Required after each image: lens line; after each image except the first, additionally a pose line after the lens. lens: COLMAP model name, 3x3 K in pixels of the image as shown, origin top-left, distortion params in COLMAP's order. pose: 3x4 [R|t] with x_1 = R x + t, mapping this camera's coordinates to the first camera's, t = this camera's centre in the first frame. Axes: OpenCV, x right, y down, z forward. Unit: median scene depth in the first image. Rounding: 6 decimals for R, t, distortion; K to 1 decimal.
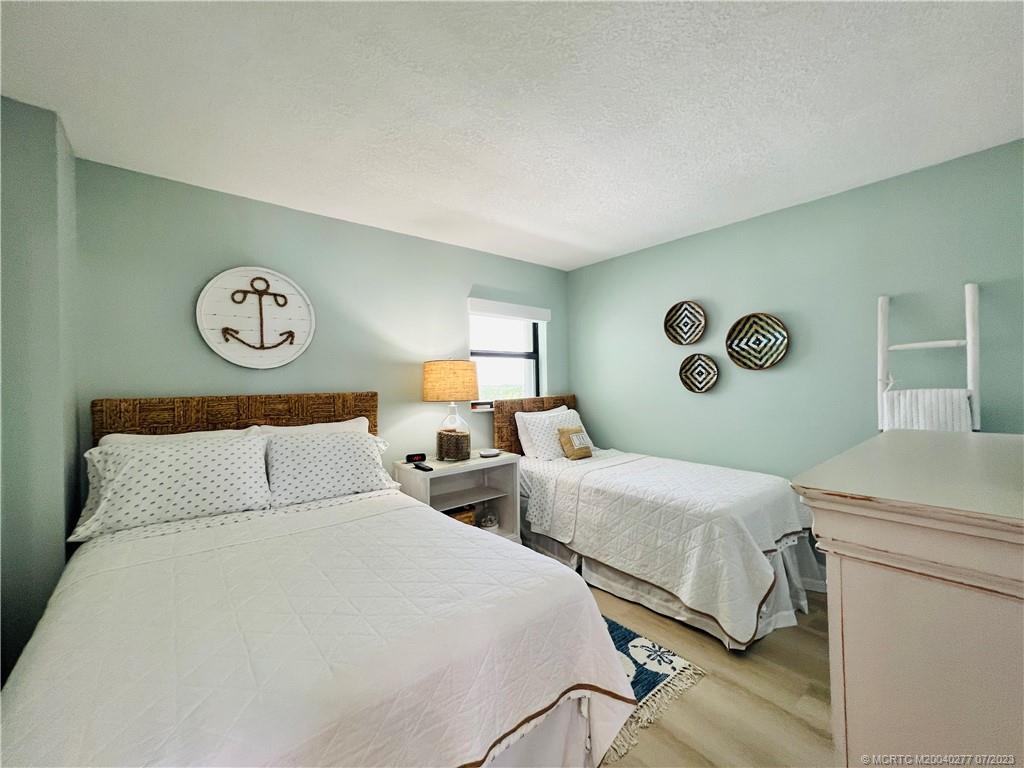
lens RADIAL K [[411.1, 0, 510.1], [0, 411.1, 382.0], [0, 0, 1]] dist [-0.002387, 0.000074]
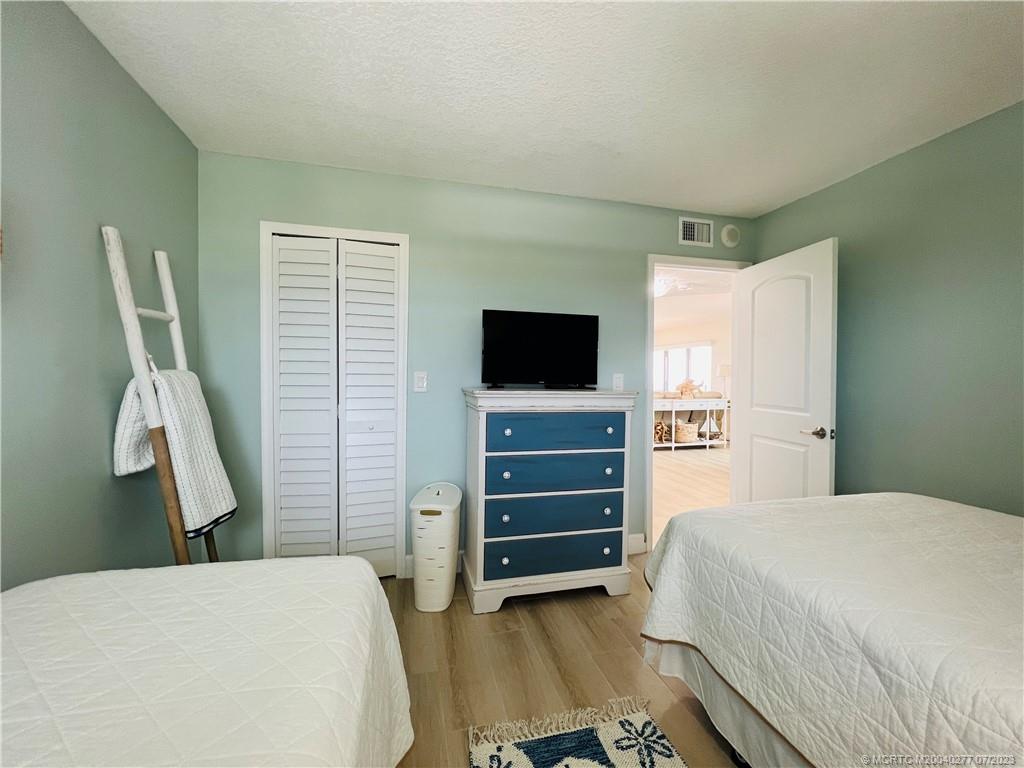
lens RADIAL K [[411.1, 0, 510.1], [0, 411.1, 382.0], [0, 0, 1]] dist [-0.002387, 0.000074]
pose [[-0.907476, -0.000746, 0.420103, 0.048990], [0.001981, 0.999980, 0.006055, 0.027705], [-0.420099, 0.006327, -0.907456, 1.060572]]
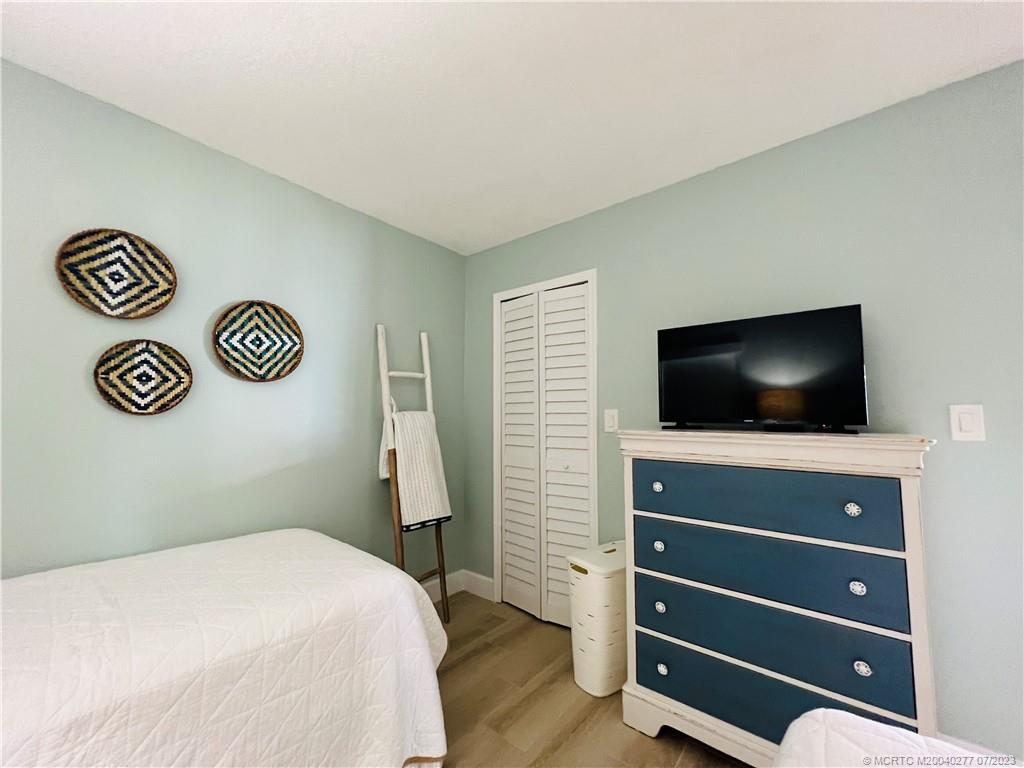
lens RADIAL K [[411.1, 0, 510.1], [0, 411.1, 382.0], [0, 0, 1]] dist [-0.002387, 0.000074]
pose [[-0.192819, 0.099659, 0.976160, -0.154208], [-0.003901, 0.994743, -0.102327, 0.039451], [-0.981227, -0.023539, -0.191417, 0.693090]]
